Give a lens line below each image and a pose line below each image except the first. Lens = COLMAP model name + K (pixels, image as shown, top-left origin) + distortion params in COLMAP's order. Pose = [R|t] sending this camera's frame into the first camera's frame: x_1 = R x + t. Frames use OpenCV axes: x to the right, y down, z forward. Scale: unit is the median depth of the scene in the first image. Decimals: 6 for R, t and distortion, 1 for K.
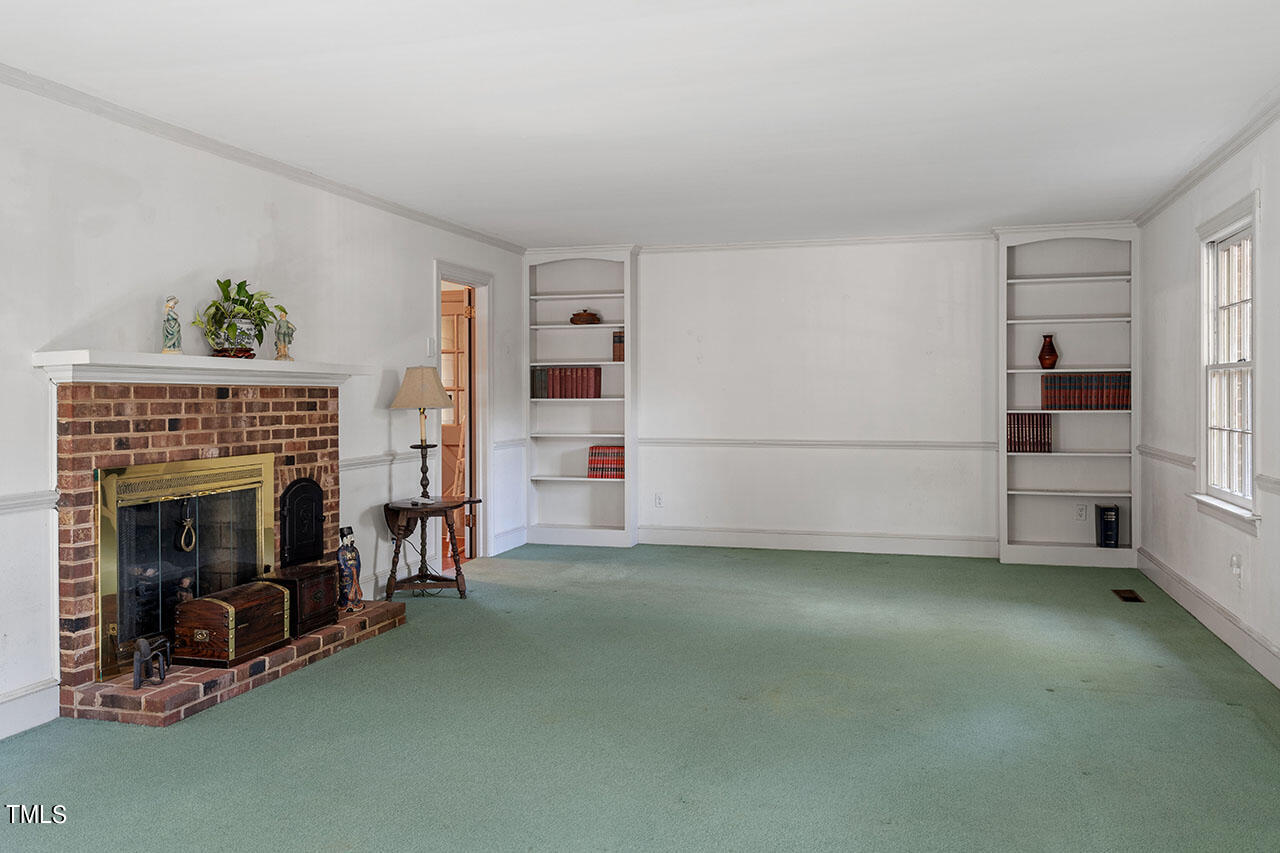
lens RADIAL K [[1071.0, 0, 639.5], [0, 1071.0, 421.4], [0, 0, 1]] dist [-0.001039, -0.000411]
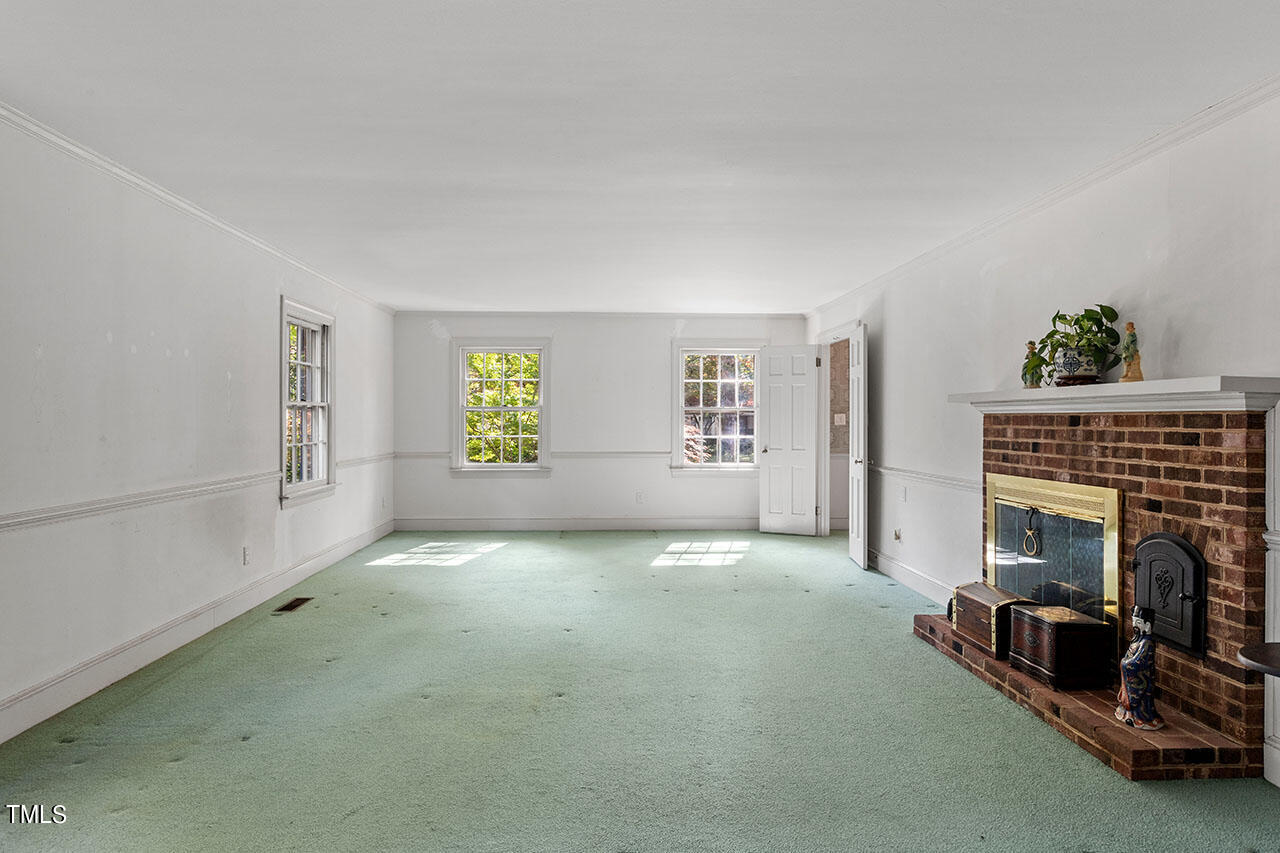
lens RADIAL K [[780.4, 0, 639.6], [0, 780.4, 423.9], [0, 0, 1]] dist [0.000105, -0.000100]
pose [[-0.950263, 0.000465, -0.311447, 0.227255], [-0.008748, 0.999565, 0.028183, -0.038971], [0.311324, 0.029505, -0.949846, 1.493475]]
